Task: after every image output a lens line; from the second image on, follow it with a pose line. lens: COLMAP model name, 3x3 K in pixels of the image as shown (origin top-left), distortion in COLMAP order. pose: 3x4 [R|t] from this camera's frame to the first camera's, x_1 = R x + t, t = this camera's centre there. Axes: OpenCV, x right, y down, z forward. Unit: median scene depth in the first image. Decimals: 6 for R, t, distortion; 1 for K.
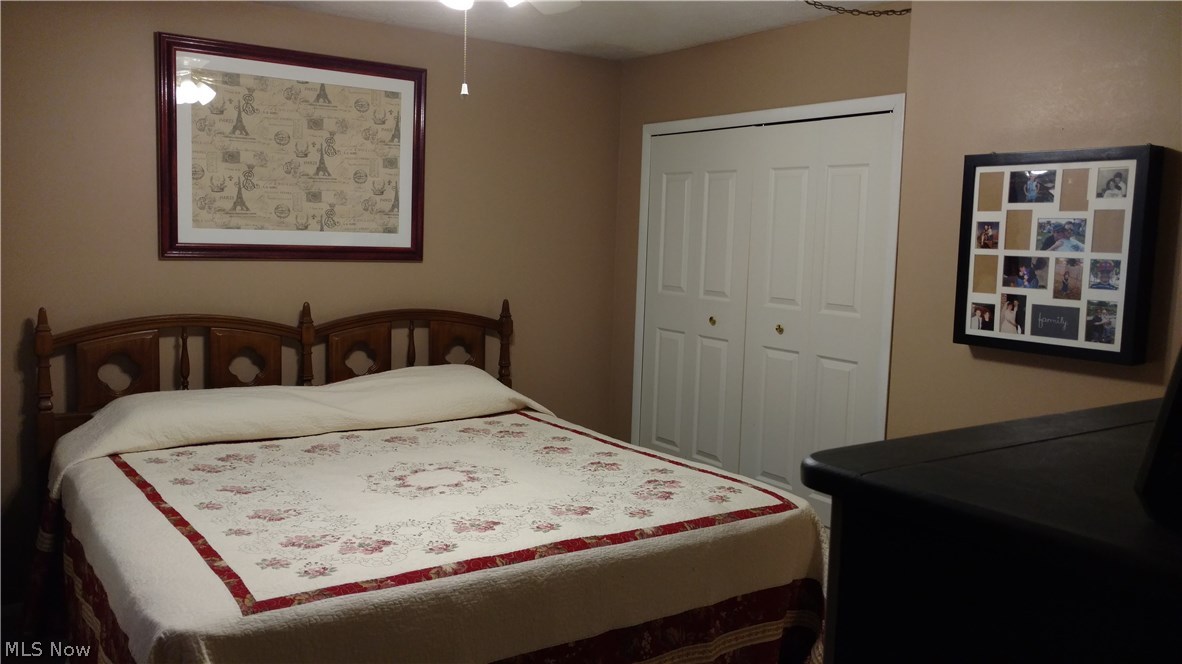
lens RADIAL K [[951.0, 0, 591.0], [0, 951.0, 332.0], [0, 0, 1]] dist [-0.009477, 0.063538]
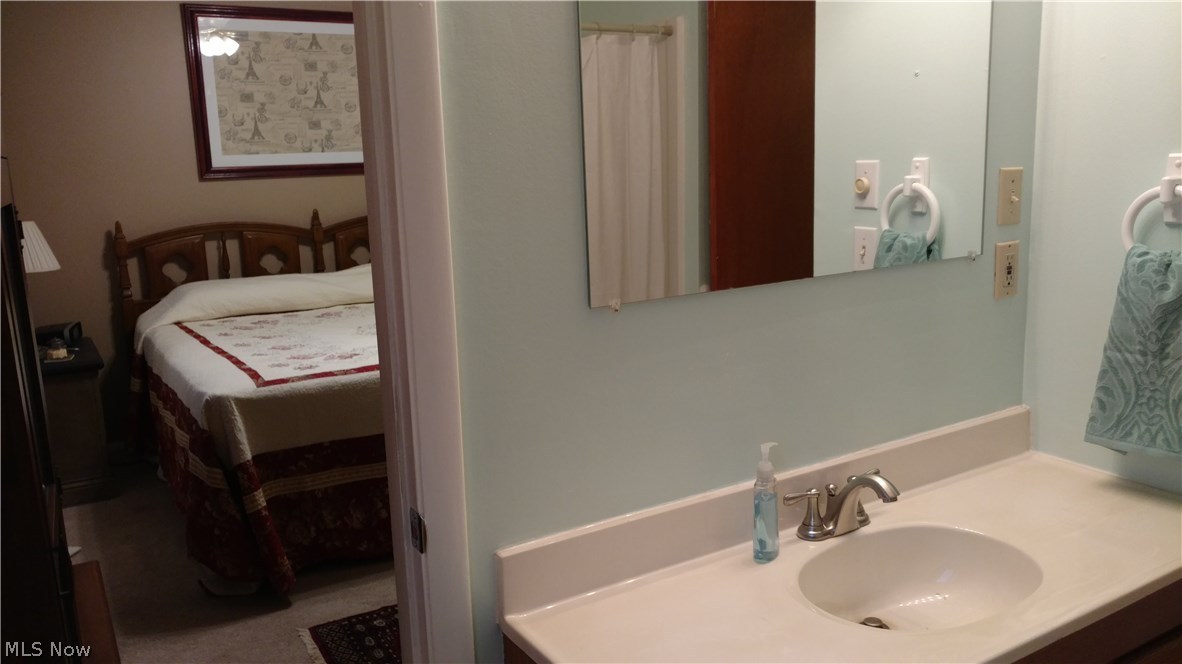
lens RADIAL K [[951.0, 0, 591.0], [0, 951.0, 332.0], [0, 0, 1]] dist [-0.009477, 0.063538]
pose [[0.996389, -0.052236, -0.066942, 0.157771], [0.057433, 0.995282, 0.078206, 0.058594], [0.062541, -0.081768, 0.994687, -0.281430]]
